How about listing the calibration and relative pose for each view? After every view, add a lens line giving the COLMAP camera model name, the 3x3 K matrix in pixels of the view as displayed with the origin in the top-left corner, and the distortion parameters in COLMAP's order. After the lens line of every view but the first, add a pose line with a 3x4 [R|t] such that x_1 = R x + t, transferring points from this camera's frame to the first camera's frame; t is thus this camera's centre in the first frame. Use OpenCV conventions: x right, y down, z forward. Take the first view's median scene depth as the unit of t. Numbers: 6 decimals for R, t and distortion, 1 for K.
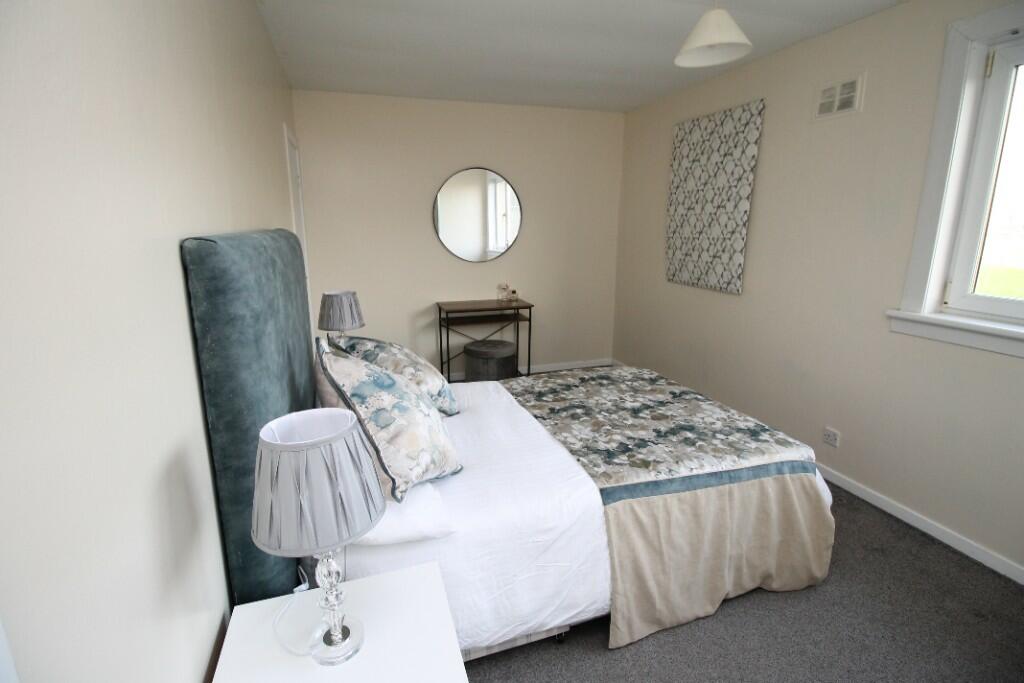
lens RADIAL K [[477.4, 0, 511.2], [0, 477.4, 328.7], [0, 0, 1]] dist [-0.001845, -0.012202]
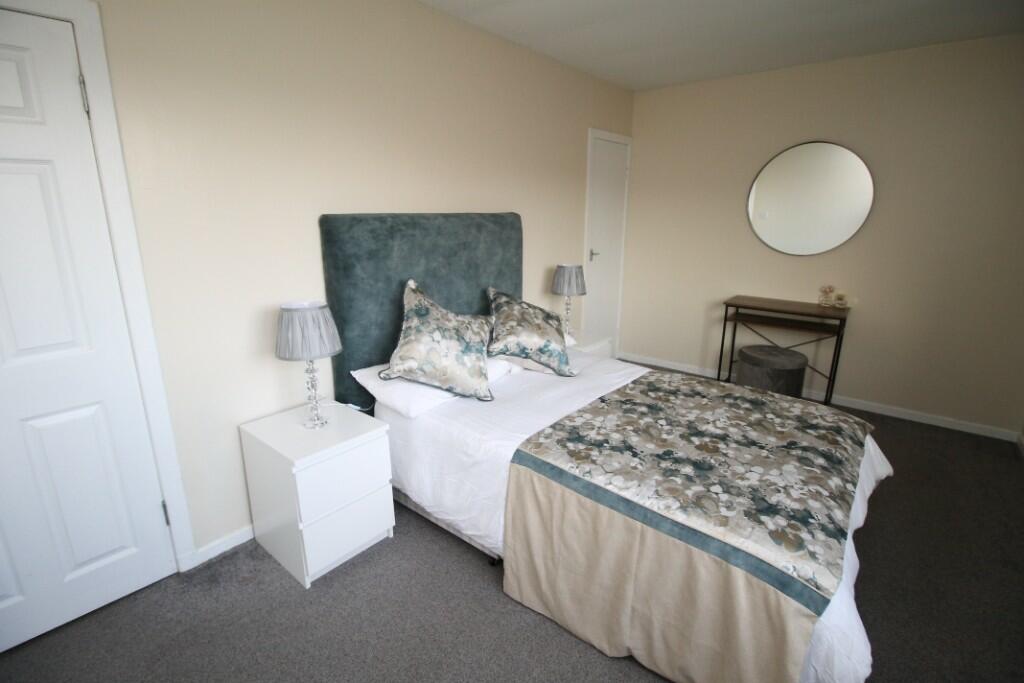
lens RADIAL K [[477.4, 0, 511.2], [0, 477.4, 328.7], [0, 0, 1]] dist [-0.001845, -0.012202]
pose [[0.528835, 0.205229, -0.823538, 0.767486], [-0.183669, 0.975004, 0.125032, -0.053406], [0.828613, 0.085137, 0.553310, 0.261210]]
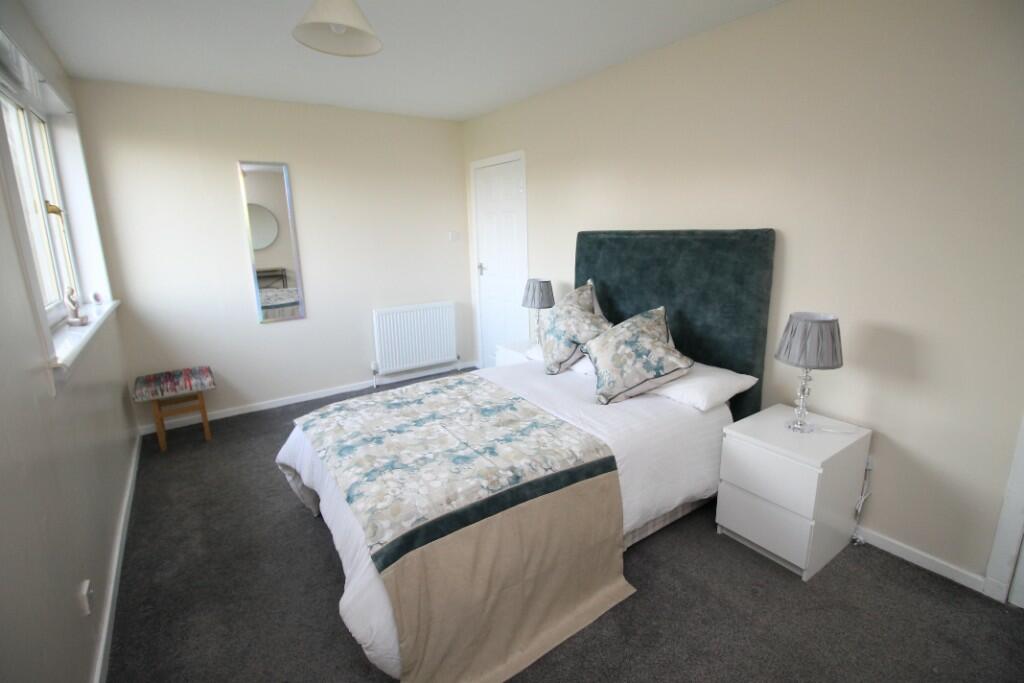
lens RADIAL K [[477.4, 0, 511.2], [0, 477.4, 328.7], [0, 0, 1]] dist [-0.001845, -0.012202]
pose [[-0.960914, 0.078323, -0.265538, 0.368171], [-0.038085, 0.912630, 0.407008, -0.433103], [0.274216, 0.401213, -0.873976, 1.930441]]
